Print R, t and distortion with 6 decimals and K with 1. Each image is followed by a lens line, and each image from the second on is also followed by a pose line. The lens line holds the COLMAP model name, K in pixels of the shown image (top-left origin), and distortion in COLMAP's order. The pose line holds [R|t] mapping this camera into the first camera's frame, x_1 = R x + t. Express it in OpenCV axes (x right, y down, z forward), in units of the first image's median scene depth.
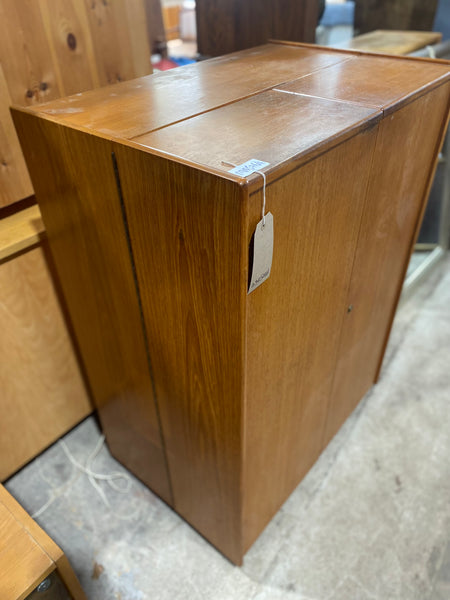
lens RADIAL K [[457.2, 0, 225.0], [0, 457.2, 298.1], [0, 0, 1]] dist [0.055236, -0.057013]
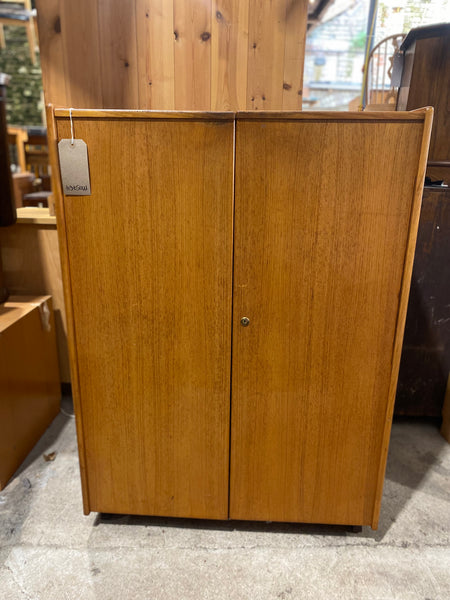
lens RADIAL K [[457.2, 0, 224.6], [0, 457.2, 295.3], [0, 0, 1]] dist [0.055236, -0.057013]
pose [[0.594714, 0.265543, -0.758817, 0.824953], [-0.513018, 0.852067, -0.103897, 0.083026], [0.618973, 0.451076, 0.642964, 0.255281]]
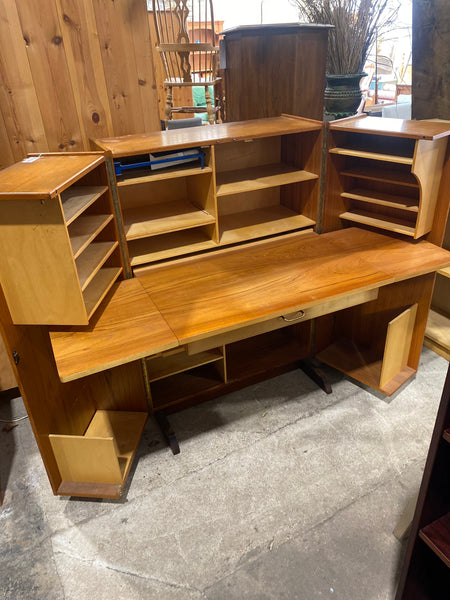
lens RADIAL K [[457.2, 0, 223.1], [0, 457.2, 299.4], [0, 0, 1]] dist [0.055236, -0.057013]
pose [[0.901911, 0.187670, -0.389019, 0.701657], [-0.240098, 0.966532, -0.090376, 0.078750], [0.359039, 0.174914, 0.916786, -0.167724]]
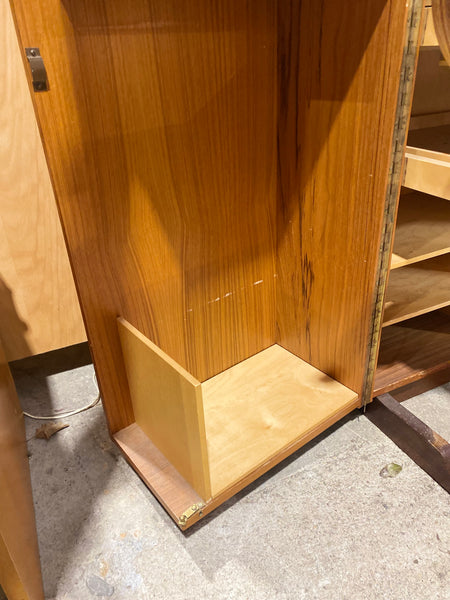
lens RADIAL K [[457.2, 0, 230.9], [0, 457.2, 294.9], [0, 0, 1]] dist [0.055236, -0.057013]
pose [[0.903588, 0.185080, -0.386360, 0.053286], [-0.245738, 0.962661, -0.113564, 0.325781], [0.350915, 0.197558, 0.915330, 0.444141]]
